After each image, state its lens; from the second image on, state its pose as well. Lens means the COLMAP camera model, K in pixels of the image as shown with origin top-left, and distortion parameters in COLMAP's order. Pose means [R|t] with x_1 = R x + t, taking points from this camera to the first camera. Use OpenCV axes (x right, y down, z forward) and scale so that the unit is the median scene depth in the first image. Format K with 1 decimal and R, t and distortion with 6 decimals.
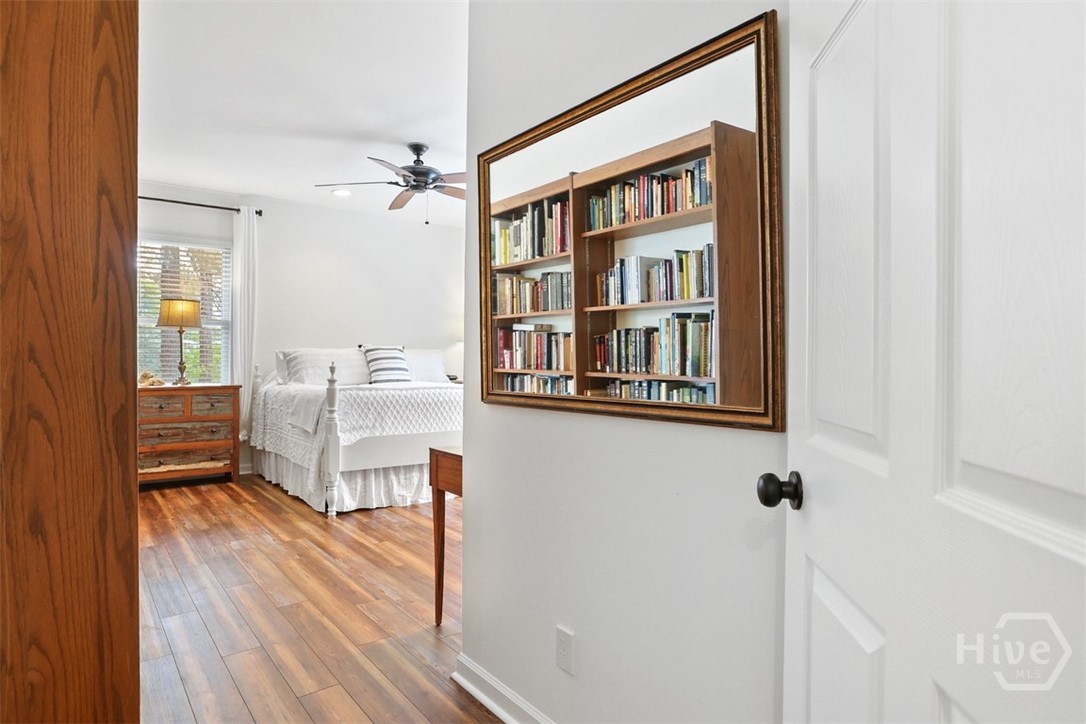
lens RADIAL K [[602.0, 0, 543.0], [0, 602.0, 362.0], [0, 0, 1]] dist [-0.003915, -0.000316]
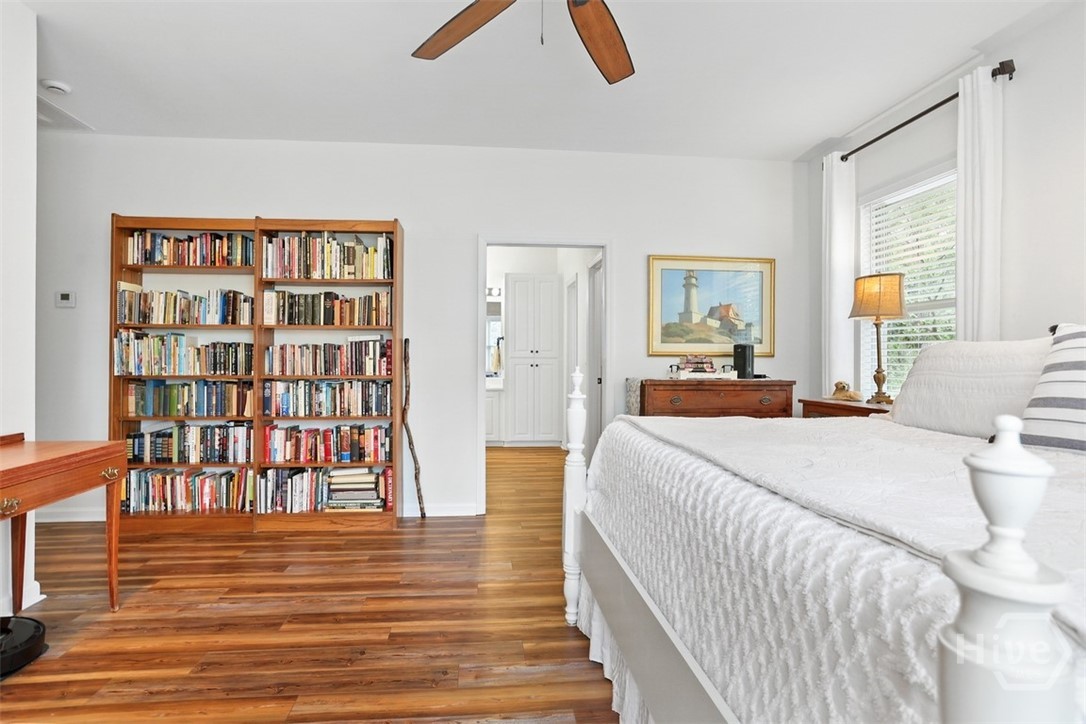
lens RADIAL K [[548.8, 0, 538.6], [0, 548.8, 344.2], [0, 0, 1]] dist [0.000348, 0.000073]
pose [[-0.542384, -0.011082, -0.840058, 0.191865], [-0.005412, 0.999938, -0.009697, -0.032420], [0.840113, -0.000713, -0.542410, 1.656286]]
